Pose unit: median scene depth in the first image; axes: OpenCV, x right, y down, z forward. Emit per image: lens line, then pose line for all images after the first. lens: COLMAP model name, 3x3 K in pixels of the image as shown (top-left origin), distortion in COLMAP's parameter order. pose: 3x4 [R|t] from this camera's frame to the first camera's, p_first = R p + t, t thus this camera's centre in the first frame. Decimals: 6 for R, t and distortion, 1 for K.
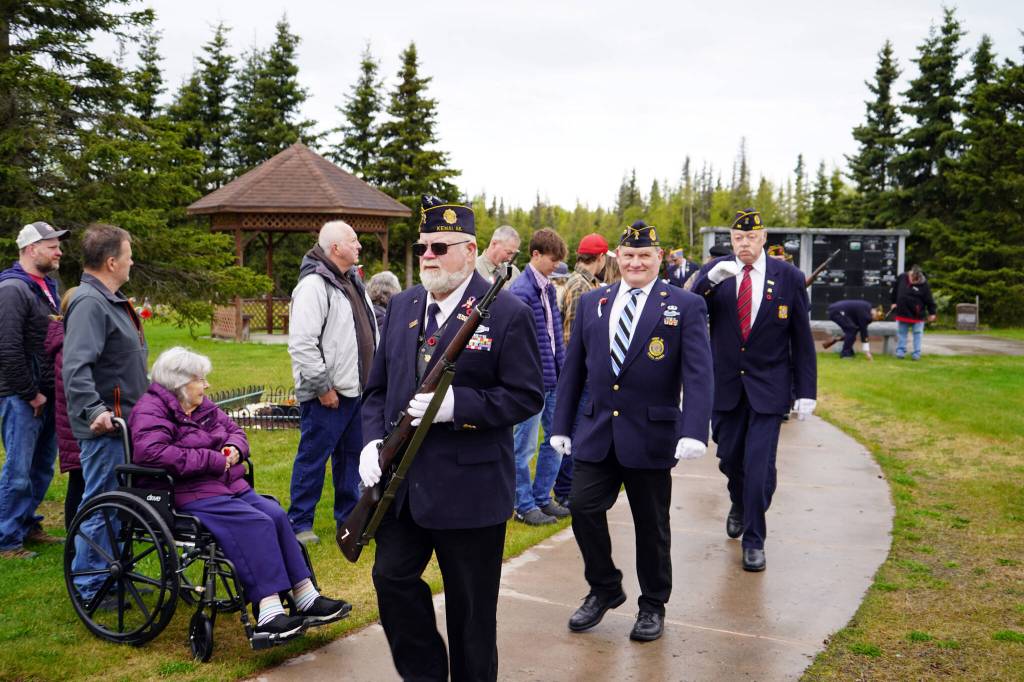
lens RADIAL K [[1706.0, 0, 512.0], [0, 1706.0, 340.1], [0, 0, 1]] dist [-0.074317, 0.000000]
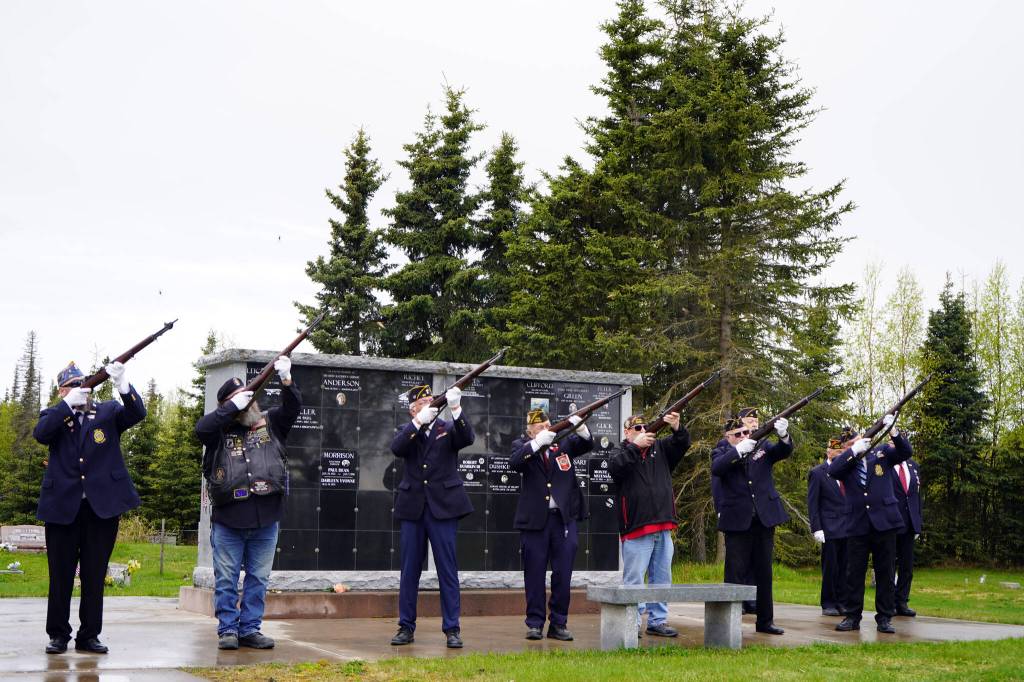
lens RADIAL K [[1706.0, 0, 512.5], [0, 1706.0, 342.2], [0, 0, 1]] dist [-0.074317, 0.000000]
pose [[0.897231, 0.050576, 0.438656, -0.005241], [0.015350, 0.989246, -0.145456, -0.003741], [-0.441295, 0.137241, 0.886805, 0.420037]]
